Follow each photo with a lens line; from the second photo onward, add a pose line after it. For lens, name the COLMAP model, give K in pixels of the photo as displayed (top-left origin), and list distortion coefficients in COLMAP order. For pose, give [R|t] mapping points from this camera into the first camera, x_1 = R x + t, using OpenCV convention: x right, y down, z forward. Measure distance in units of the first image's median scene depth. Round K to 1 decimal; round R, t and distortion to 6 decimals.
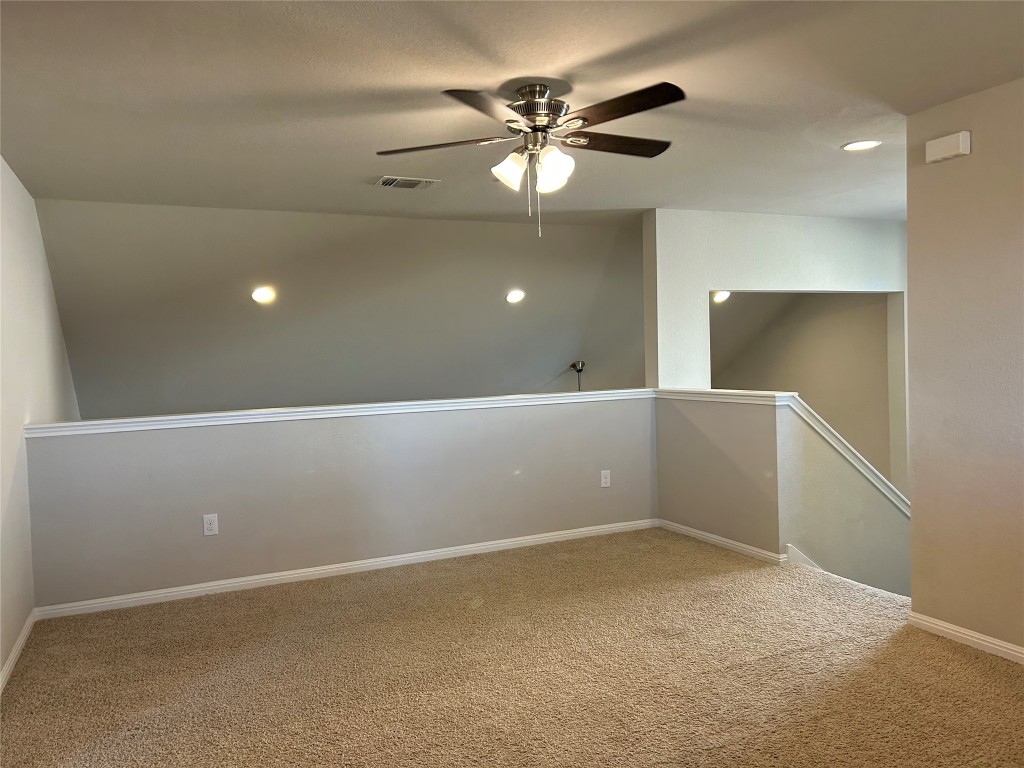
lens RADIAL K [[770.6, 0, 514.6], [0, 770.6, 380.8], [0, 0, 1]] dist [0.068639, -0.082036]
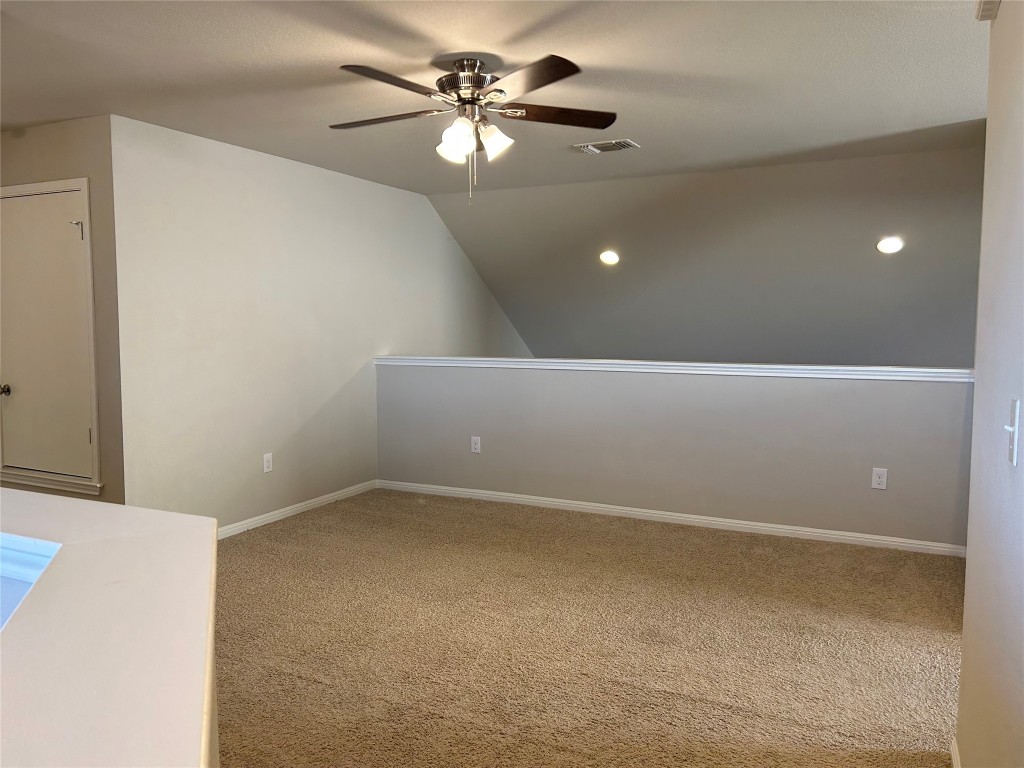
lens RADIAL K [[770.6, 0, 514.9], [0, 770.6, 383.9], [0, 0, 1]] dist [0.068639, -0.082036]
pose [[0.631032, 0.100303, -0.769245, 0.667081], [-0.045820, 0.994694, 0.092112, -0.035570], [0.774402, -0.022879, 0.632280, 0.282403]]
